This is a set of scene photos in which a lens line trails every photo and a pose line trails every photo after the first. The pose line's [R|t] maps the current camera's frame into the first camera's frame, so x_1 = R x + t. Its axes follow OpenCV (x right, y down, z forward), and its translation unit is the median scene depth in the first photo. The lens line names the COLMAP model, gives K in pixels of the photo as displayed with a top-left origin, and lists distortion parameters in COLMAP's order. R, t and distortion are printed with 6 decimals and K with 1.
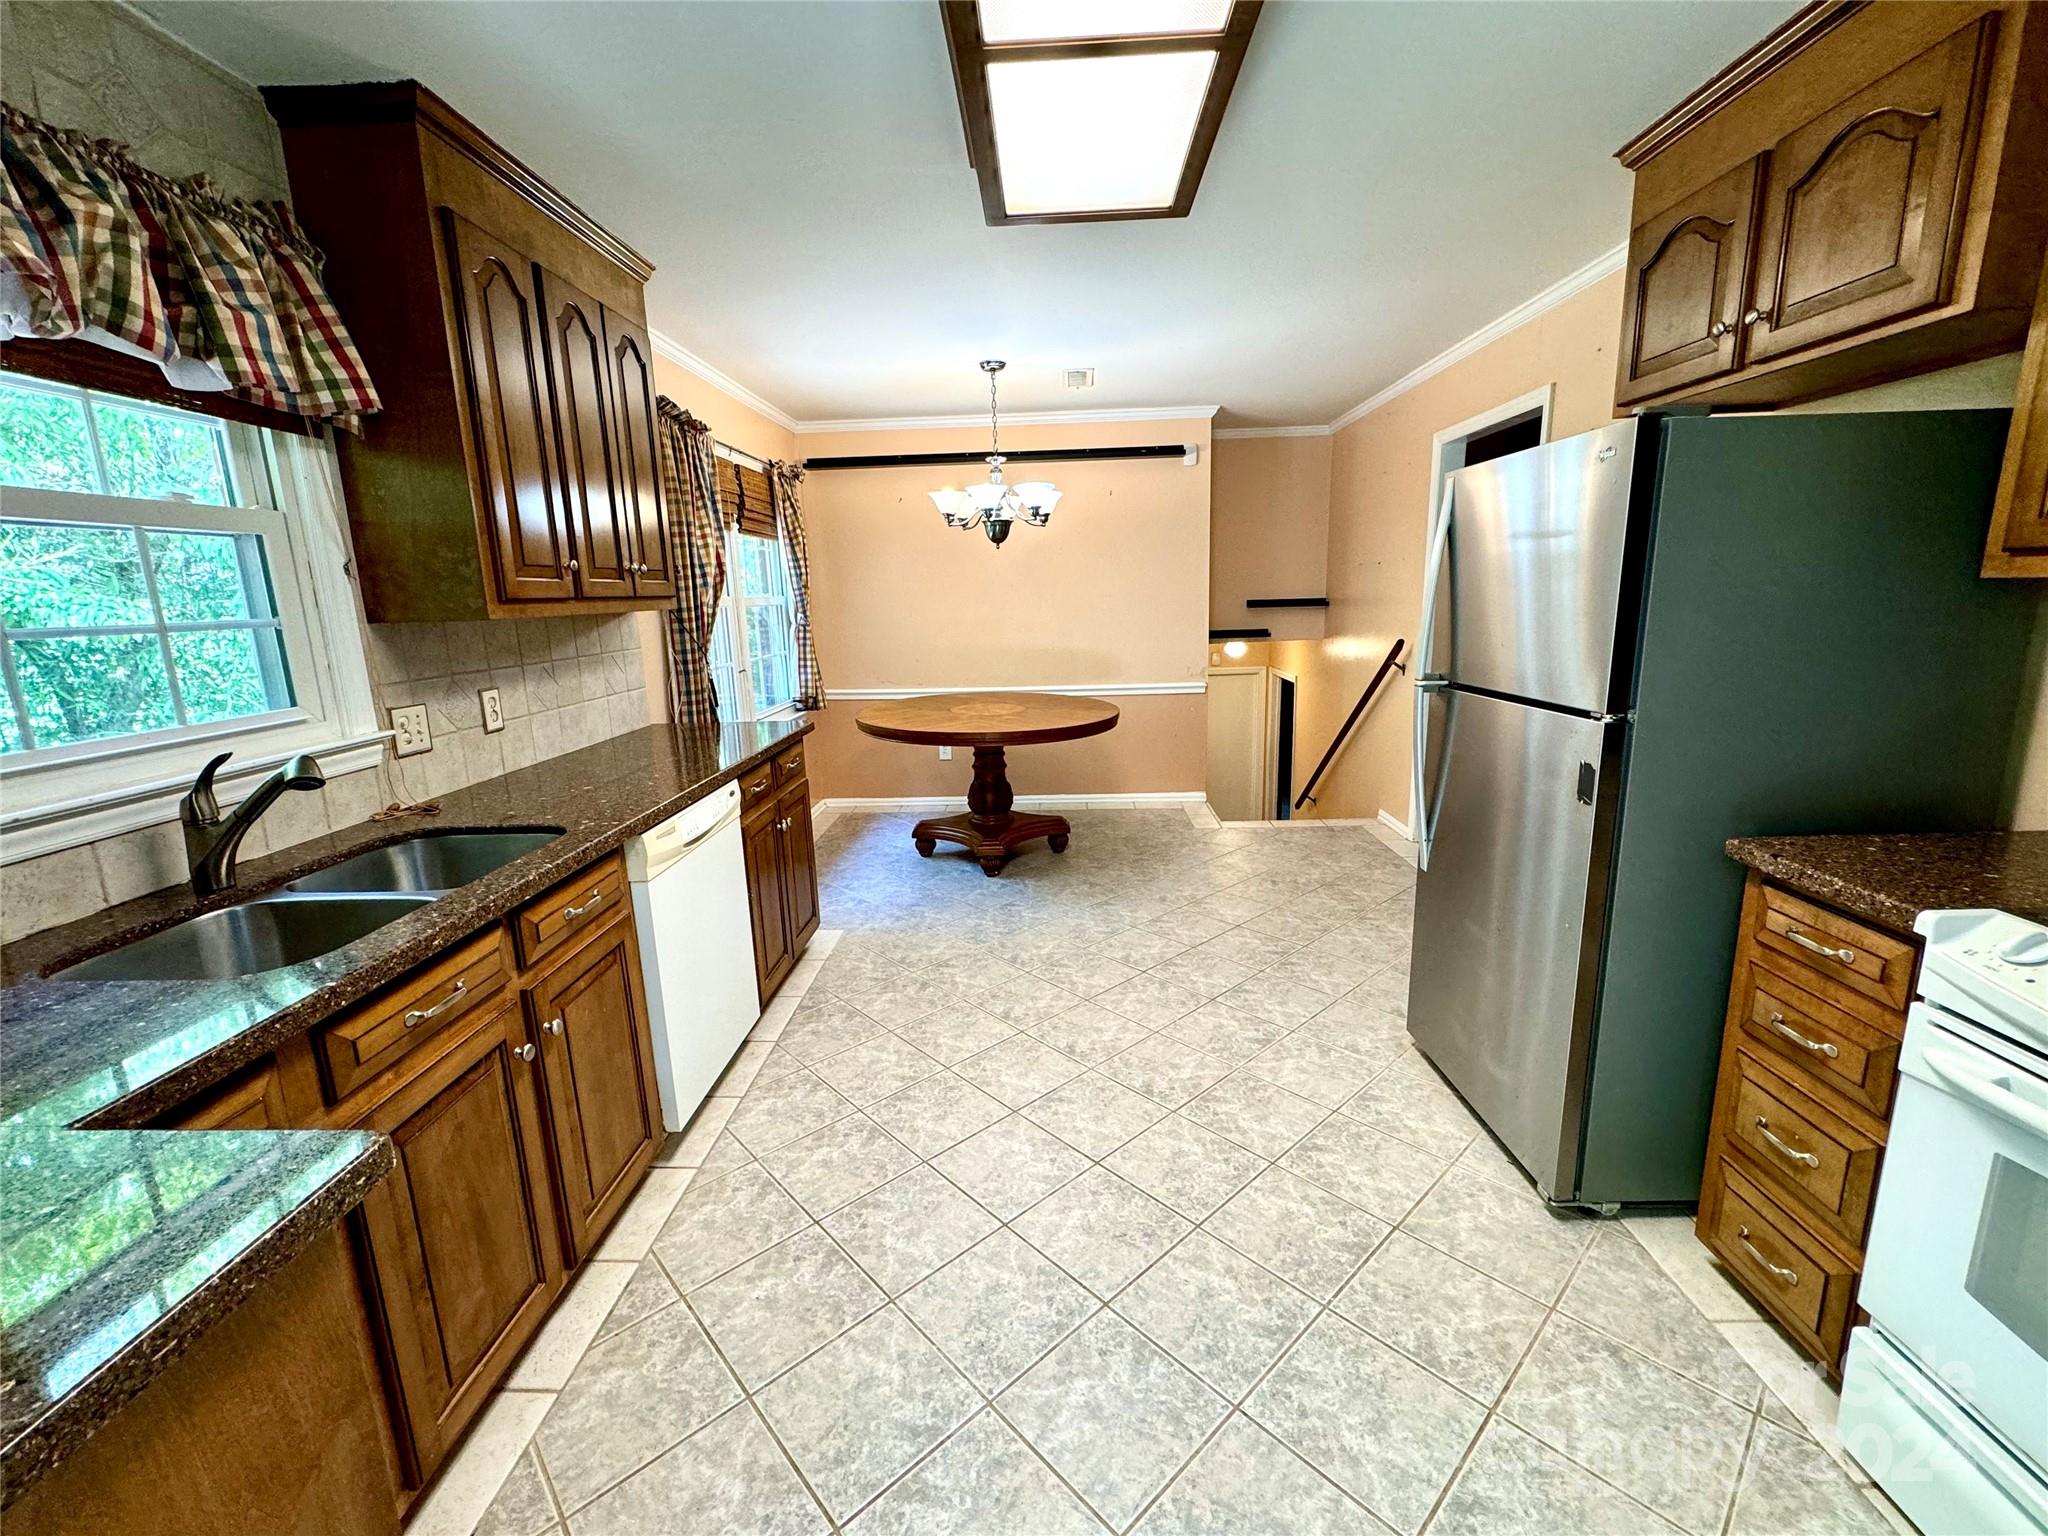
lens RADIAL K [[857.5, 0, 1019.4], [0, 857.5, 768.3], [0, 0, 1]] dist [-0.000525, -0.000154]
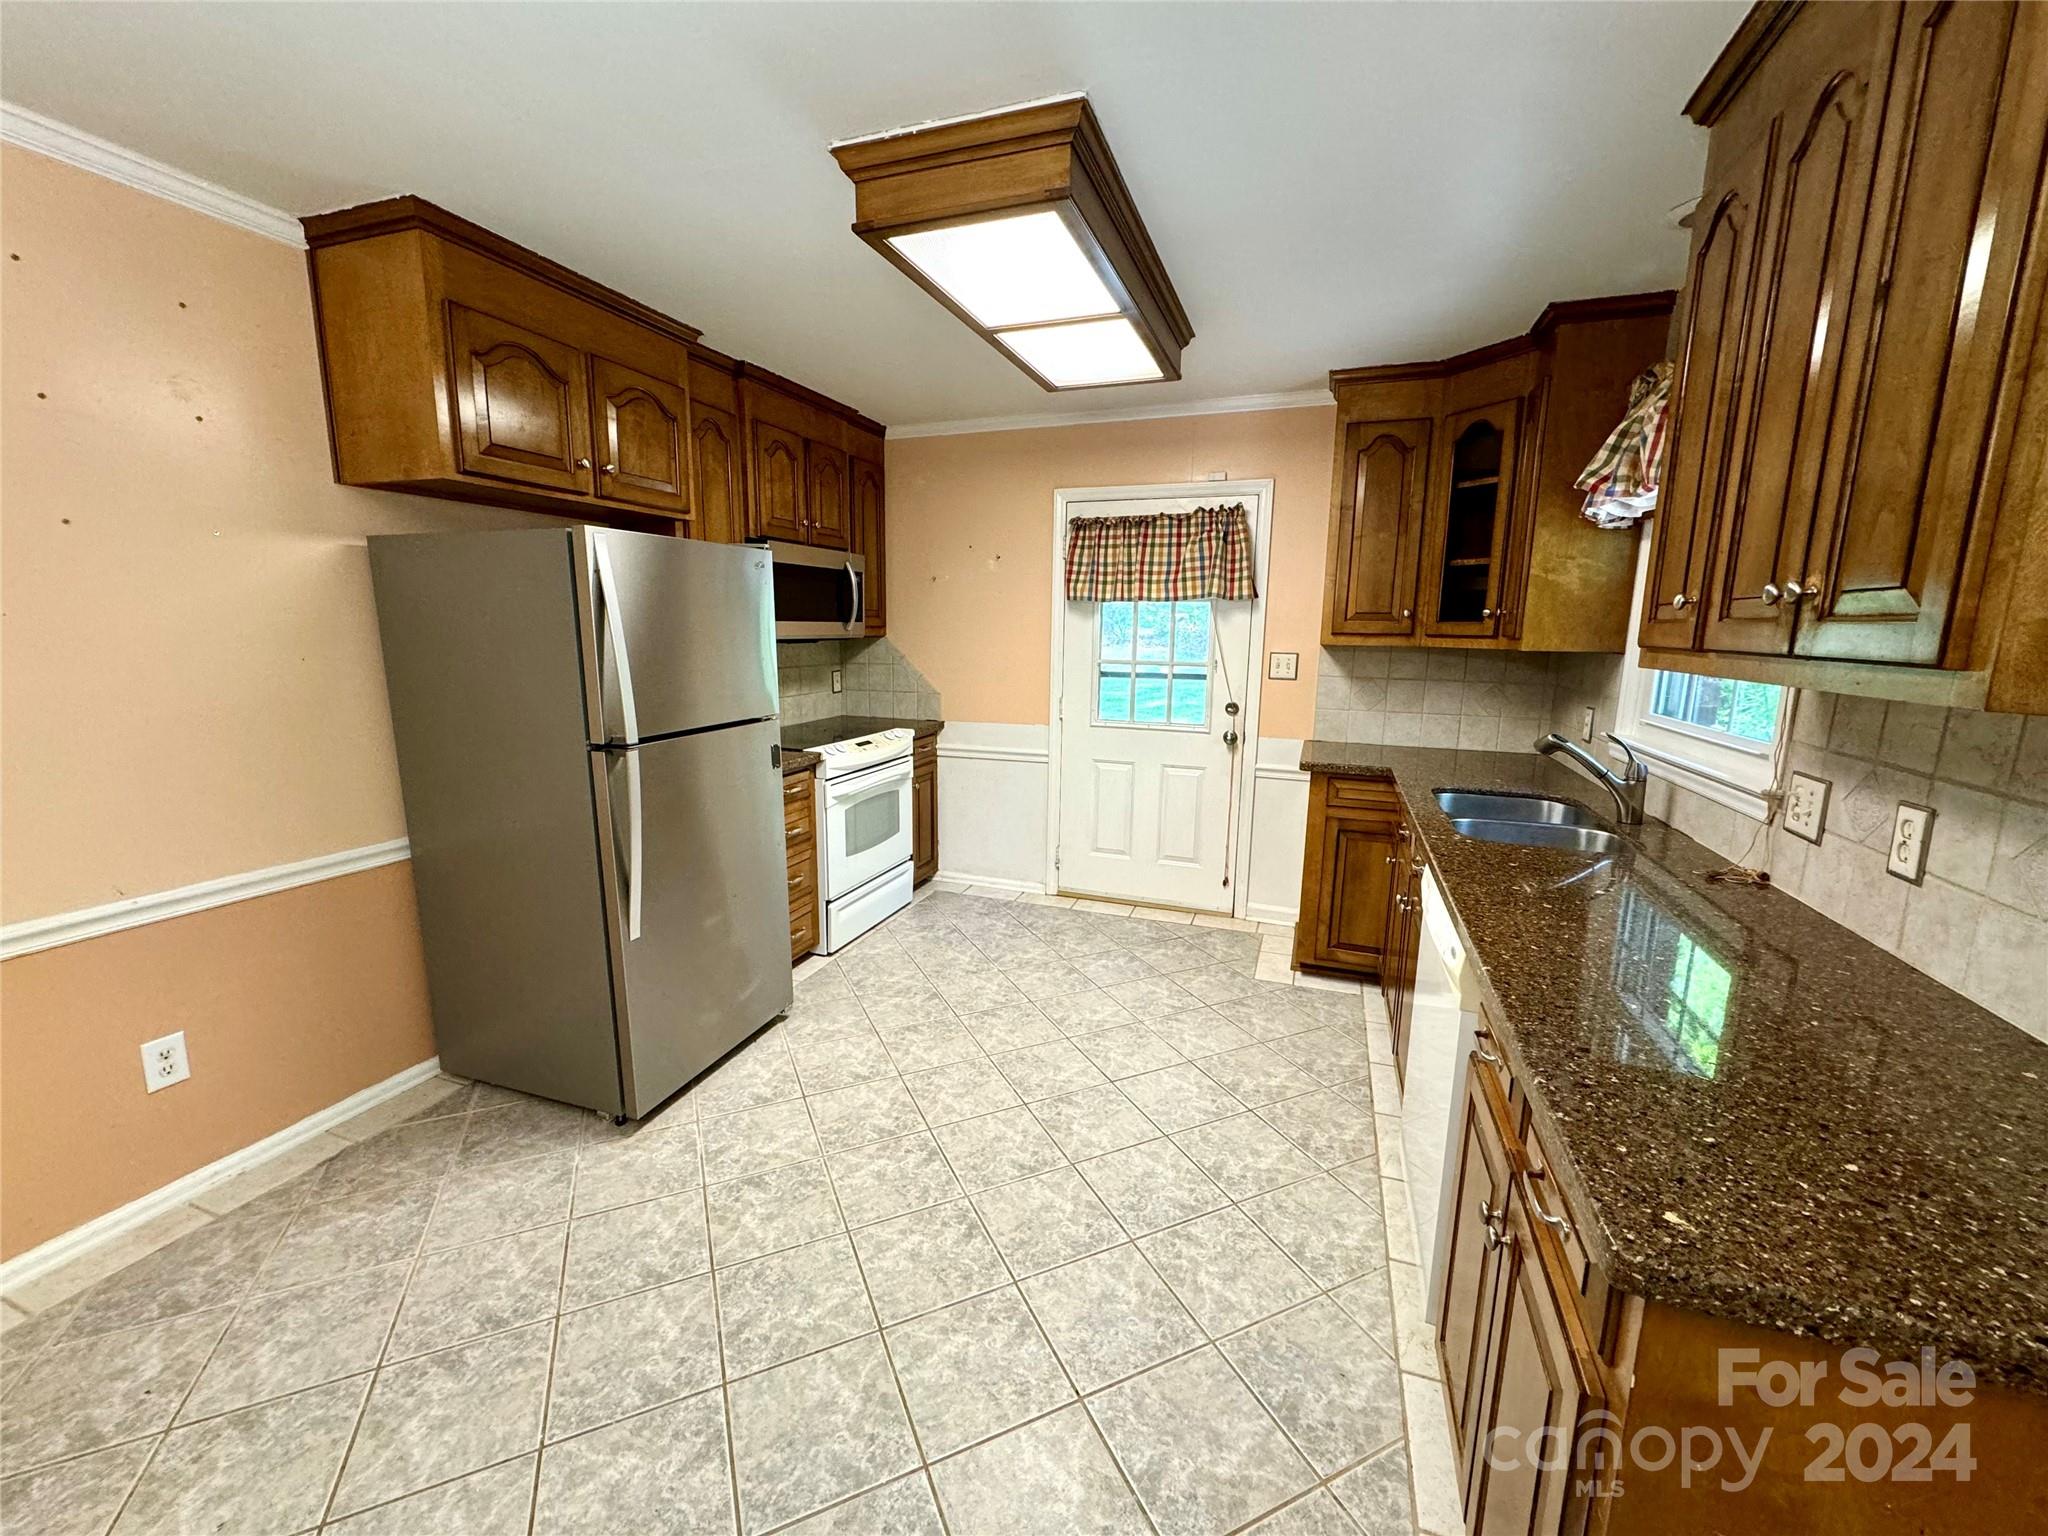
lens RADIAL K [[815.0, 0, 1021.5], [0, 815.0, 768.5], [0, 0, 1]] dist [-0.001687, 0.000143]
pose [[-0.952271, -0.034473, 0.303302, -0.201150], [0.079249, 0.931614, 0.354704, -0.334960], [-0.294788, 0.361810, -0.884417, 1.551871]]
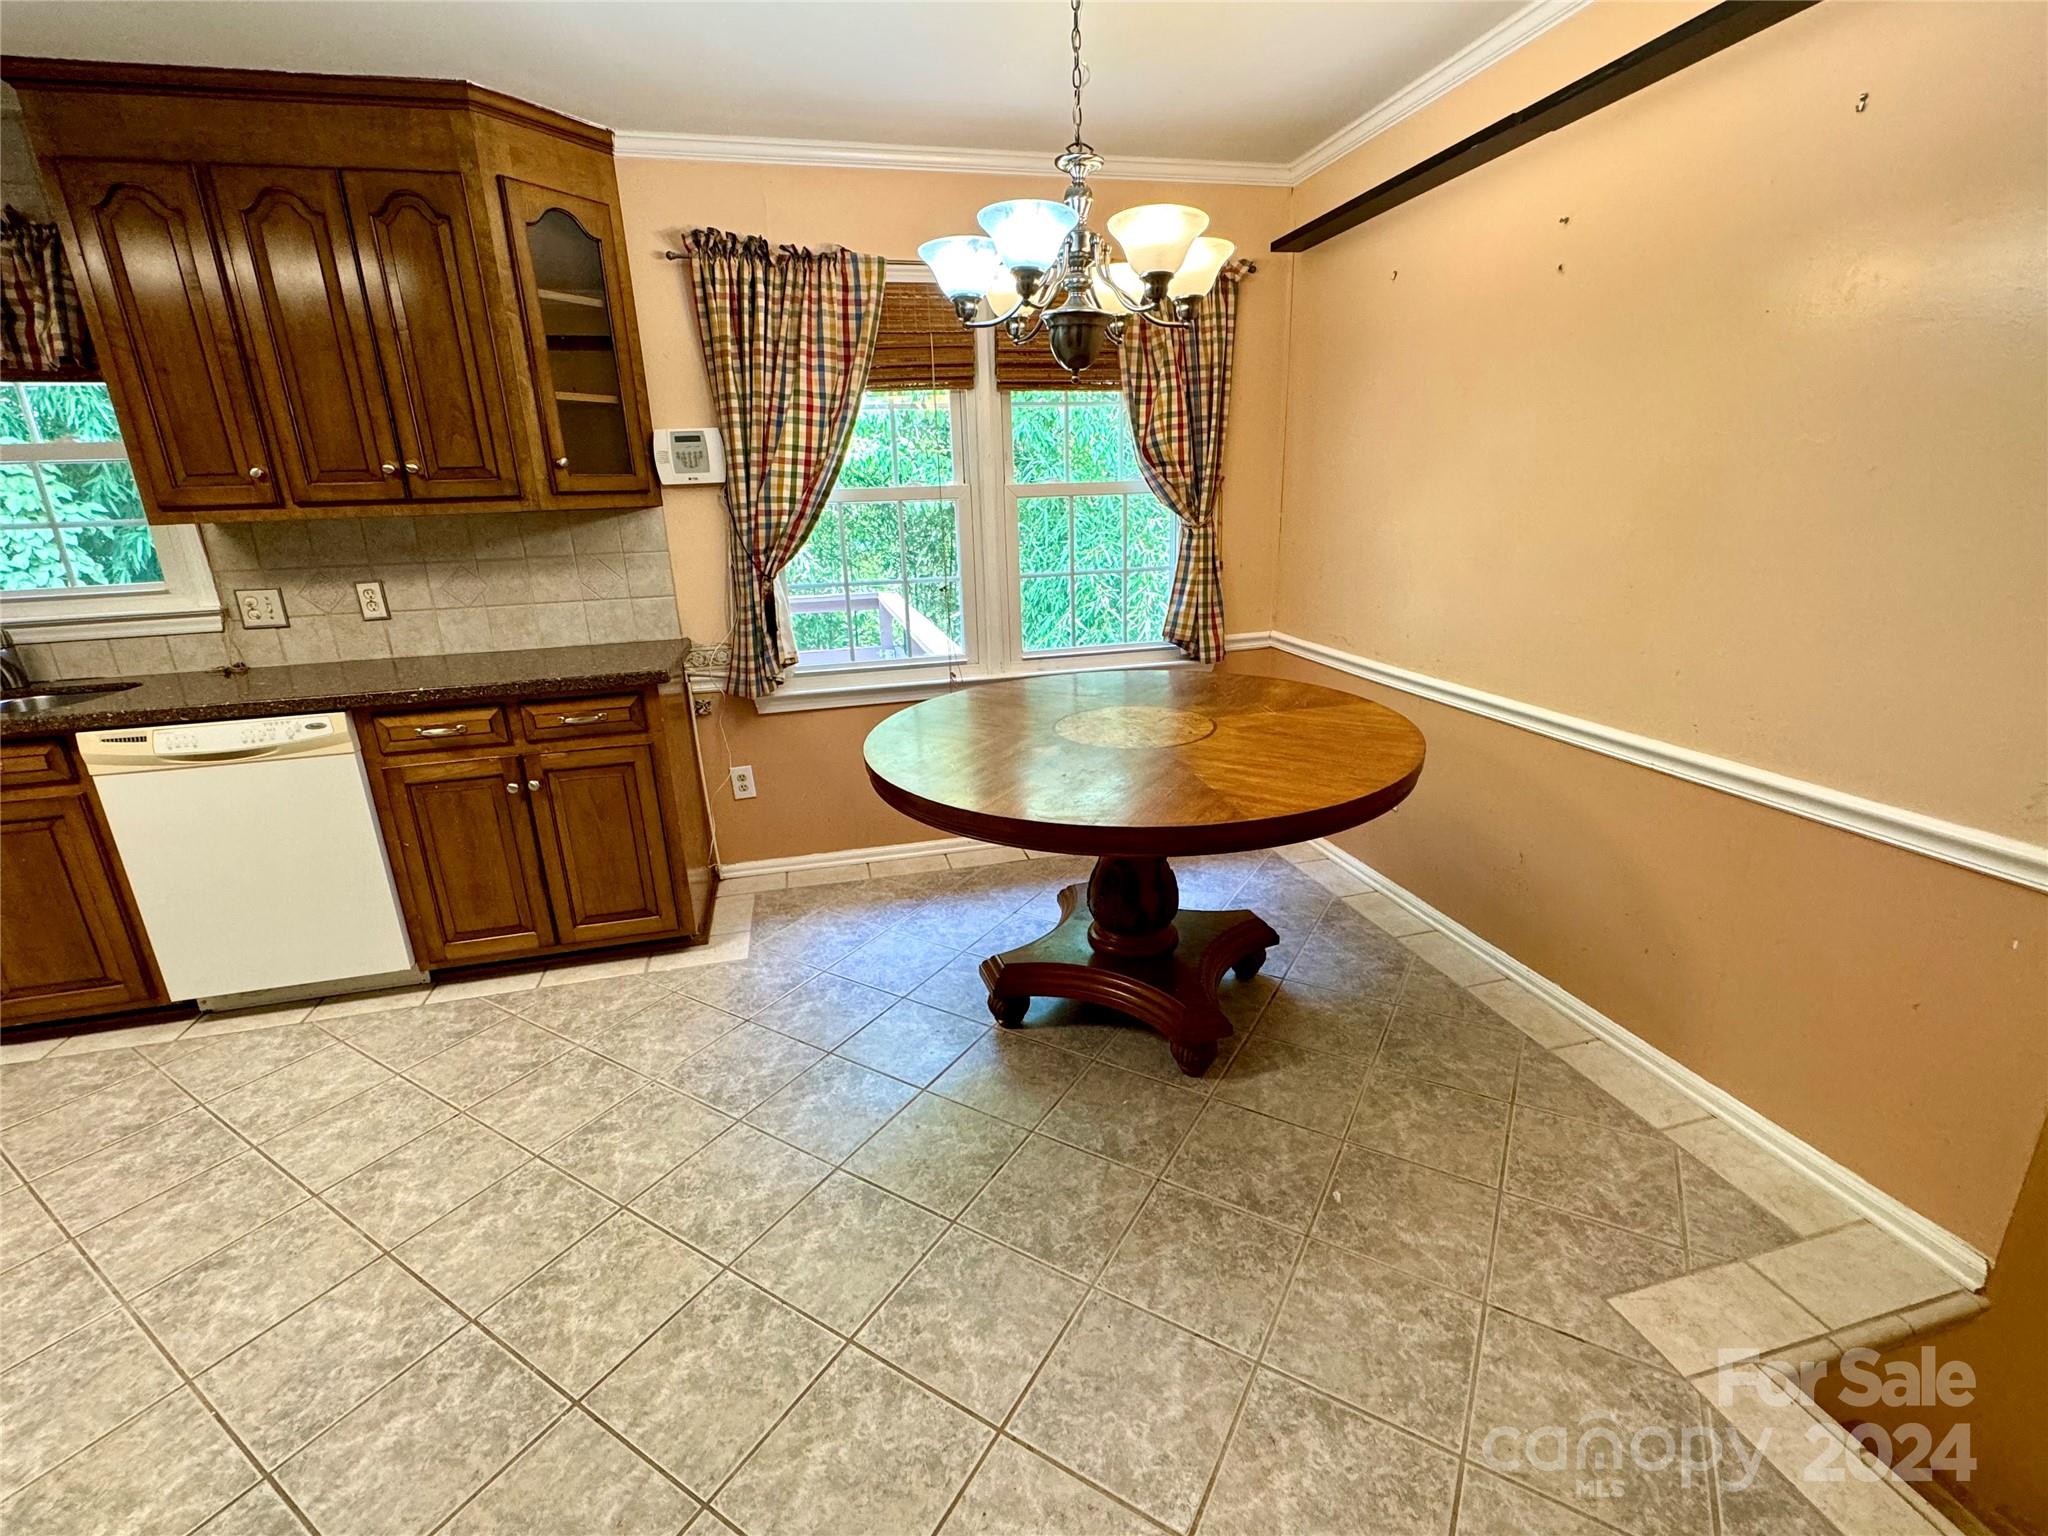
lens RADIAL K [[903.4, 0, 1020.4], [0, 903.4, 769.9], [0, 0, 1]] dist [-0.002492, 0.000403]
pose [[0.282419, 0.300247, -0.911093, 0.744668], [-0.172261, 0.950191, 0.259735, -0.296804], [0.943698, 0.083592, 0.320073, 1.370346]]
